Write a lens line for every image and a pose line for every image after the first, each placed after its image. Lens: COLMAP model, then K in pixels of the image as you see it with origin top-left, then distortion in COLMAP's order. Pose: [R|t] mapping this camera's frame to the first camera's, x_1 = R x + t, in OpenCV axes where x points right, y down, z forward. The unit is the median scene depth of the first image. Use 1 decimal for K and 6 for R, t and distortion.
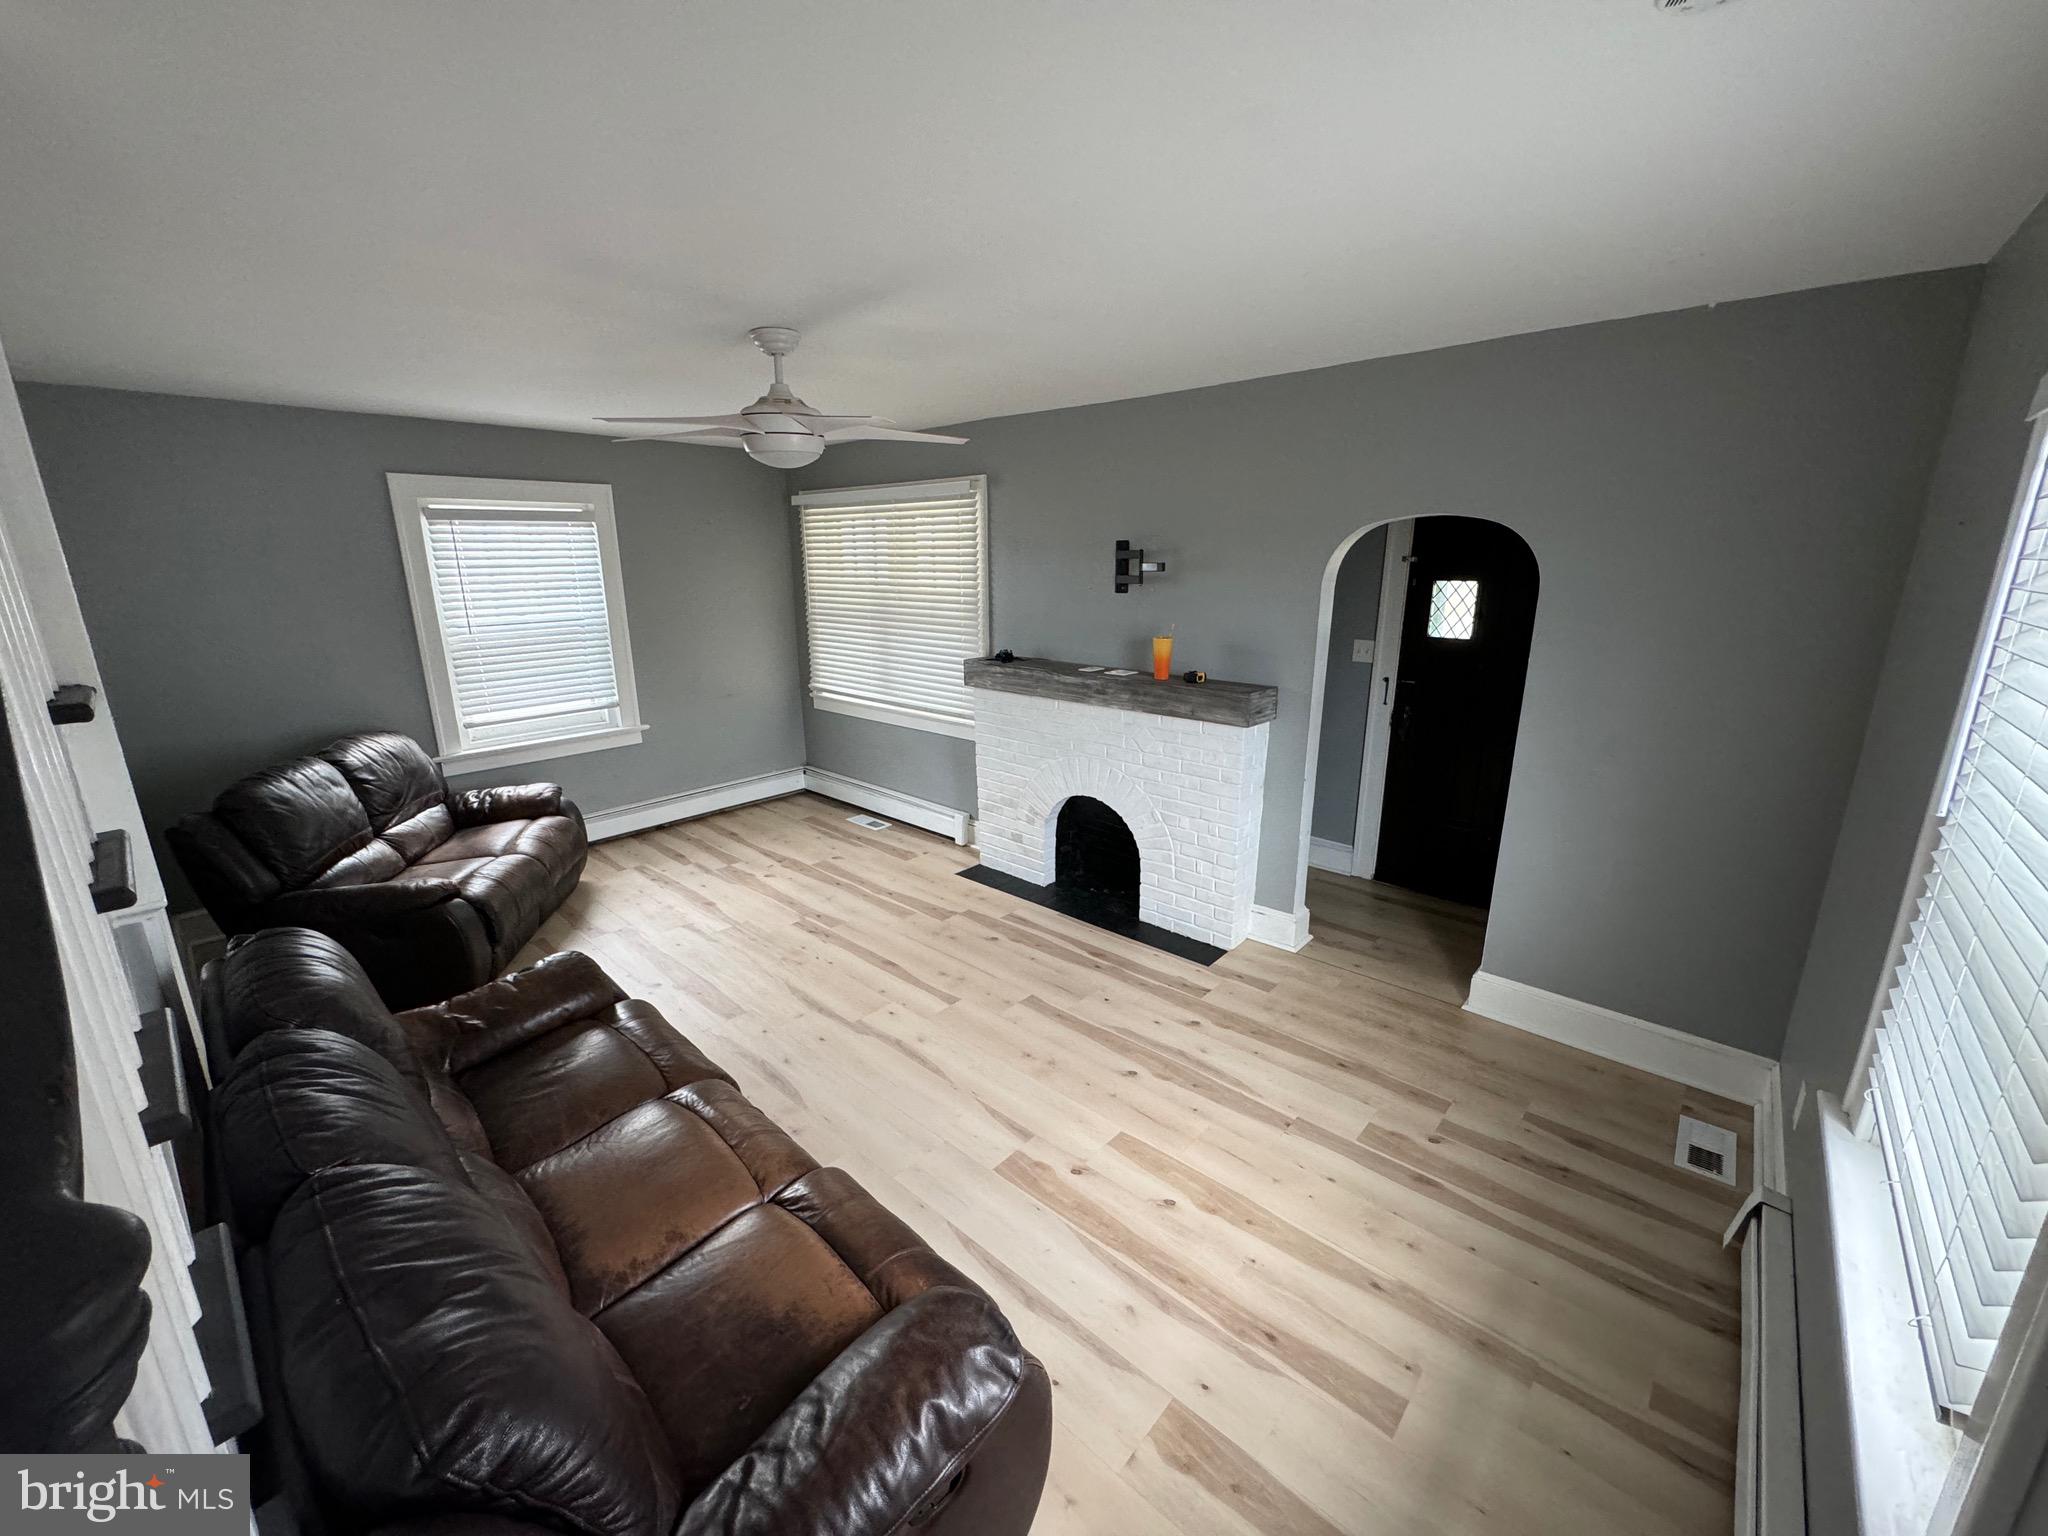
lens RADIAL K [[815.7, 0, 1023.4], [0, 815.7, 766.0], [0, 0, 1]] dist [-0.003077, 0.000724]
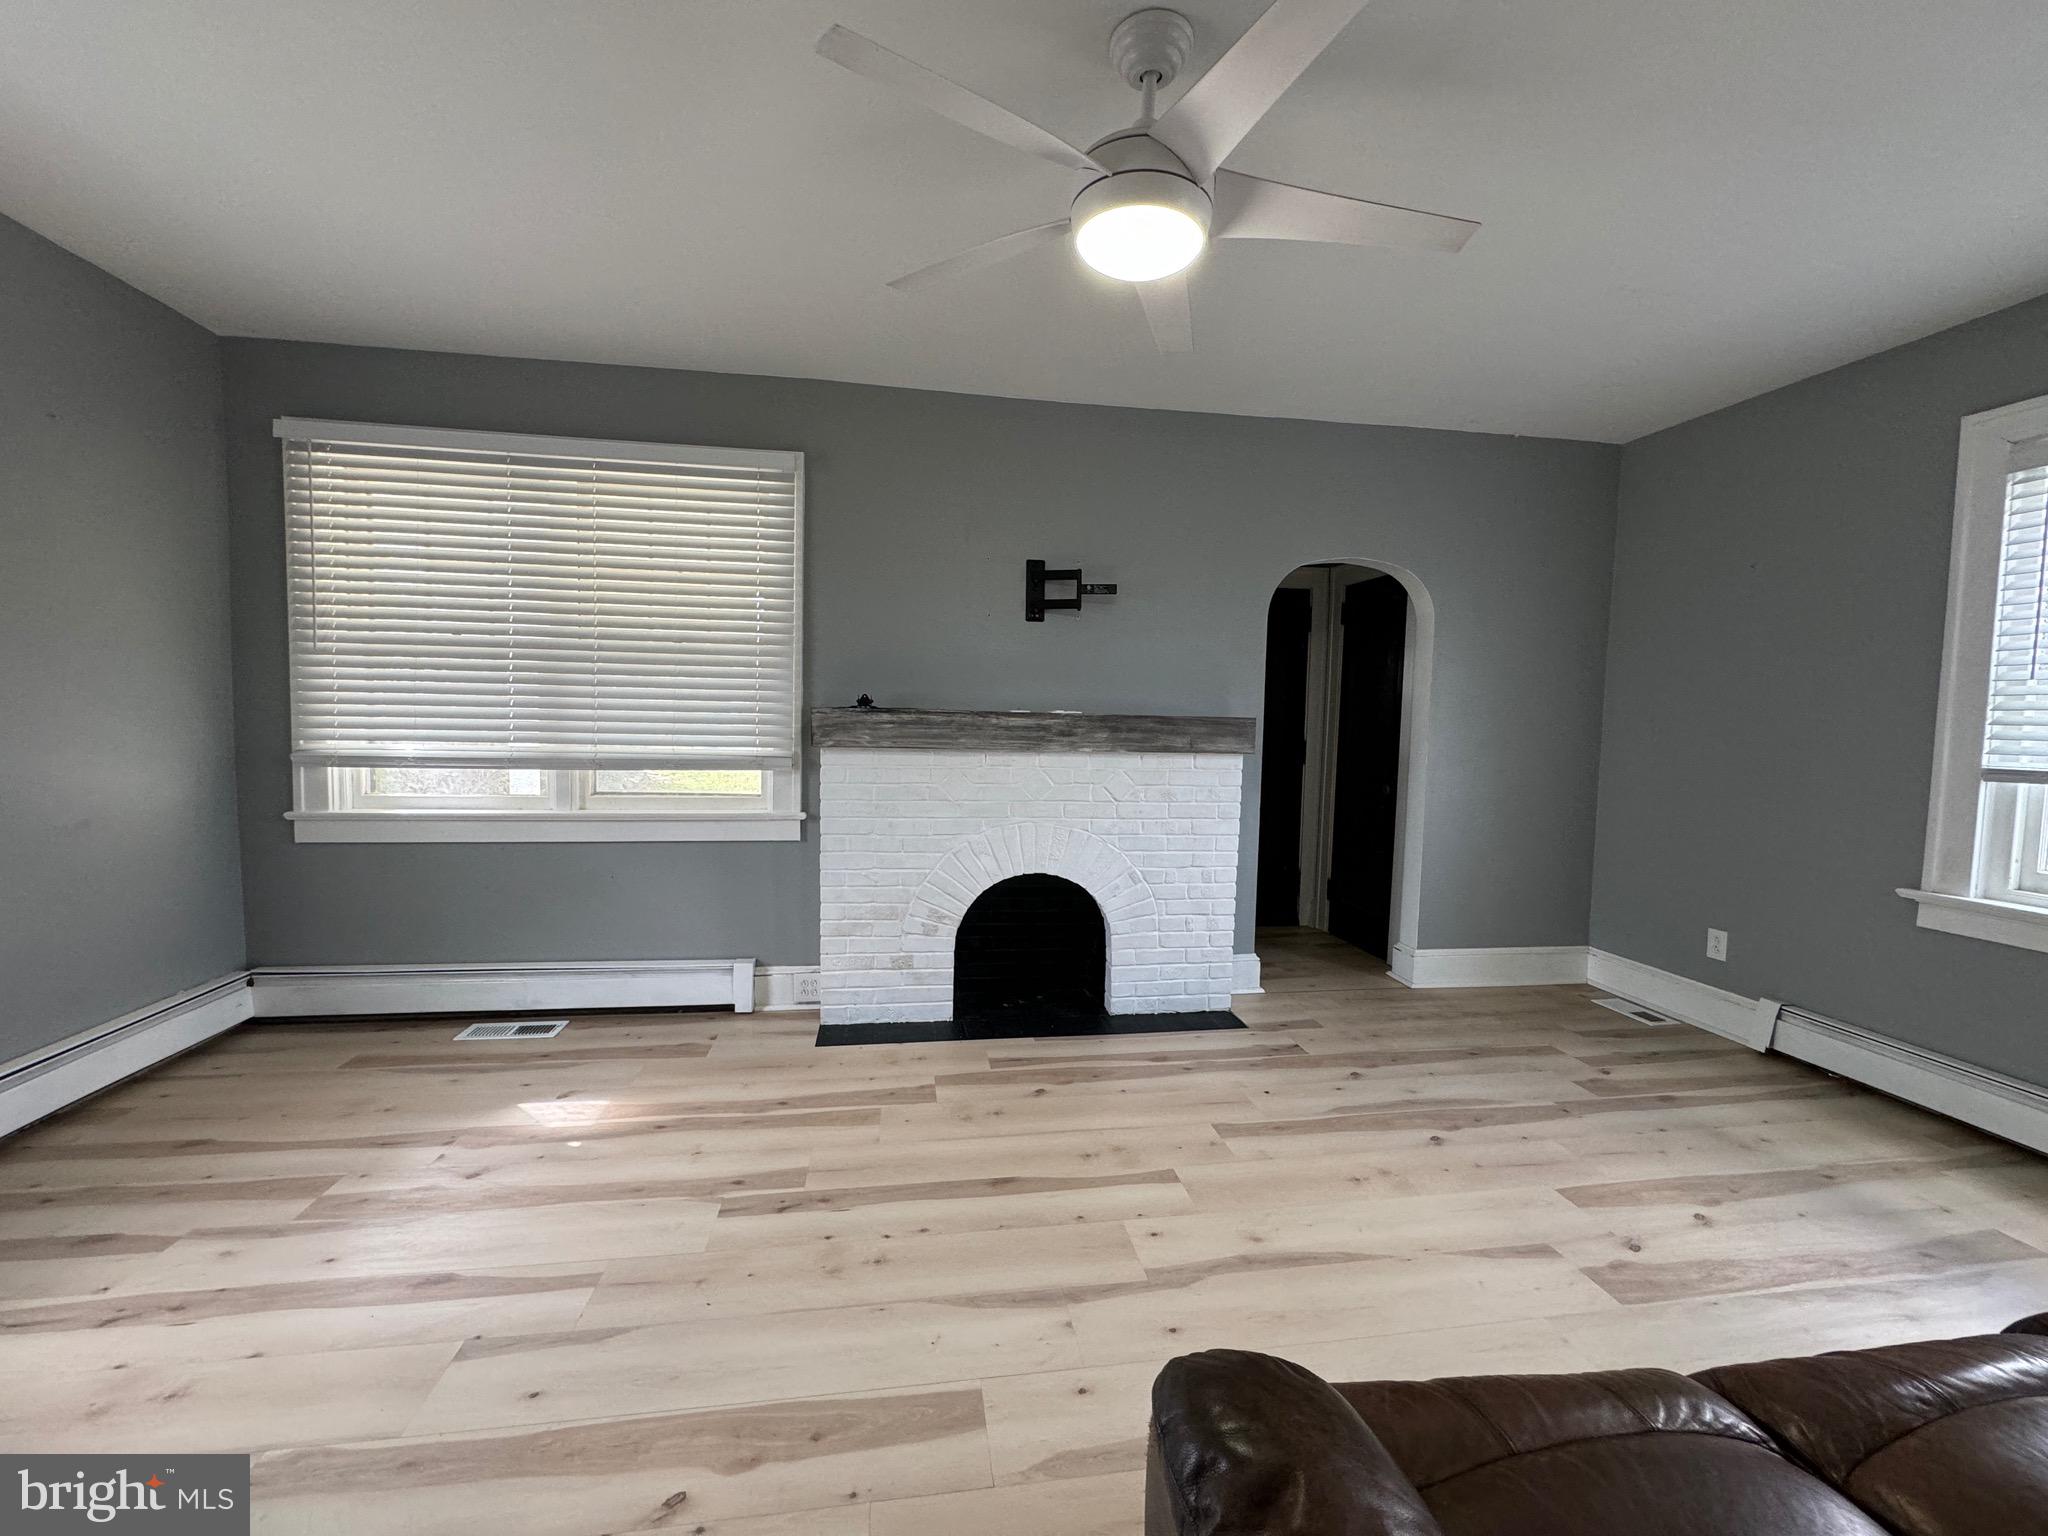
lens RADIAL K [[815.7, 0, 1023.4], [0, 815.7, 766.0], [0, 0, 1]] dist [-0.003077, 0.000724]
pose [[0.627741, -0.029519, 0.777862, -0.579734], [0.171900, 0.979867, -0.101539, 0.015716], [-0.759204, 0.197455, 0.620178, 0.562562]]
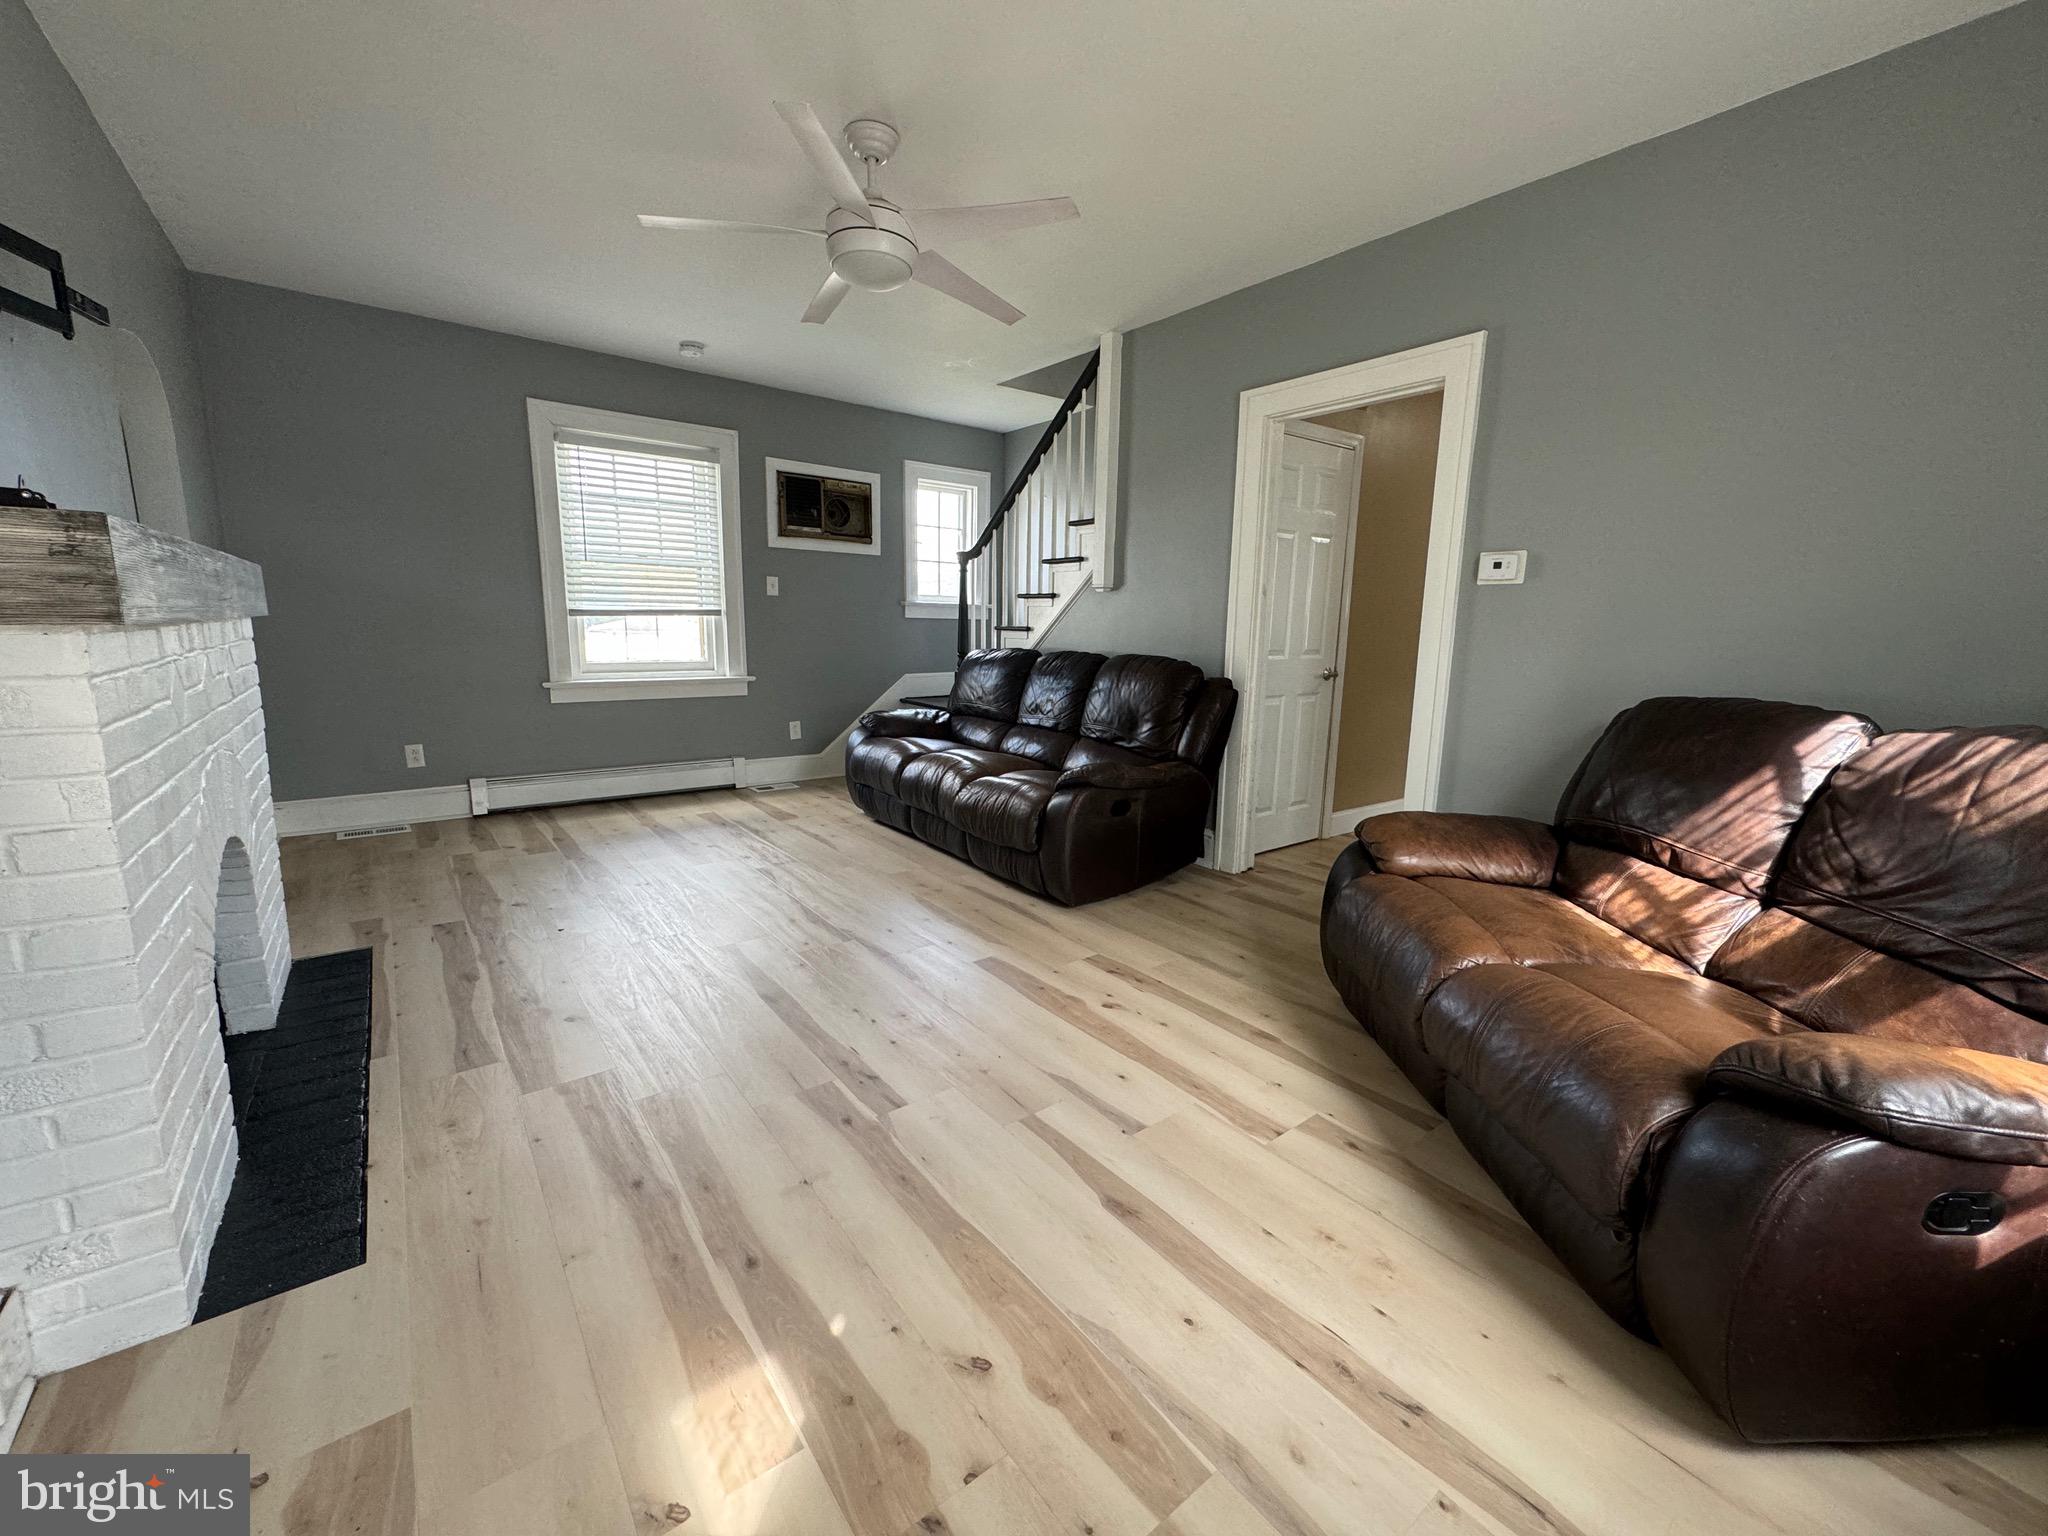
lens RADIAL K [[815.7, 0, 1023.4], [0, 815.7, 766.0], [0, 0, 1]] dist [-0.003077, 0.000724]
pose [[-0.984928, -0.045793, 0.166795, -0.452460], [0.027856, 0.909735, 0.414255, -0.184131], [-0.170709, 0.412657, -0.894747, 1.436378]]
